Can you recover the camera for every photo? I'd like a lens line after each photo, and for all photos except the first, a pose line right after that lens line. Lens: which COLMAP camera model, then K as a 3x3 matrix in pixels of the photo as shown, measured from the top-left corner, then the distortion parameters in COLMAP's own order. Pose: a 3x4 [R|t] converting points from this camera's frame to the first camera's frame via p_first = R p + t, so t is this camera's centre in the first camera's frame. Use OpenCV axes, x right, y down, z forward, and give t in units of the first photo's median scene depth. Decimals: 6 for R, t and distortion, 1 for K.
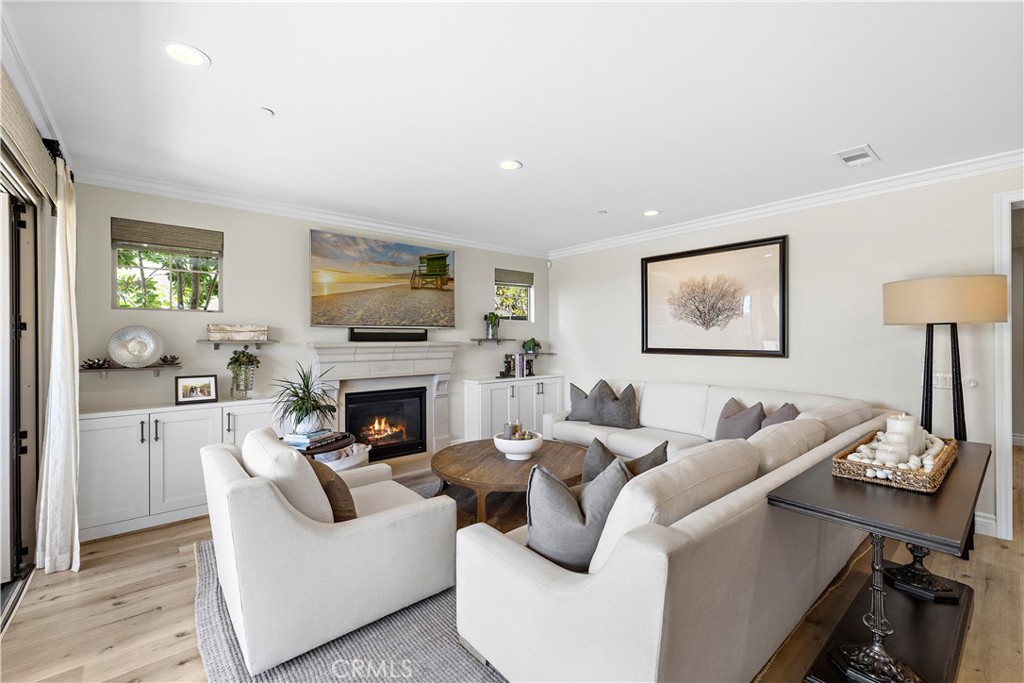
lens RADIAL K [[432.2, 0, 513.8], [0, 432.2, 339.5], [0, 0, 1]] dist [0.000777, -0.001407]
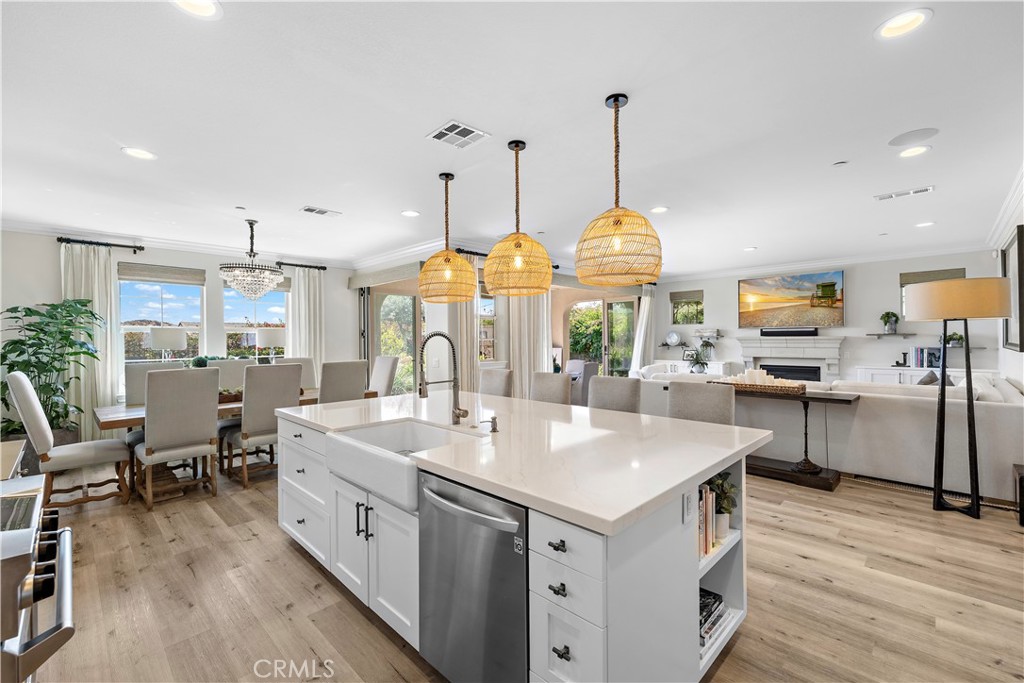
lens RADIAL K [[432.2, 0, 518.0], [0, 432.2, 336.7], [0, 0, 1]] dist [0.000777, -0.001407]
pose [[0.094766, 0.001507, -0.995498, 1.223360], [0.011280, 0.999933, 0.002588, -0.009459], [0.995436, -0.011475, 0.094742, -0.173549]]
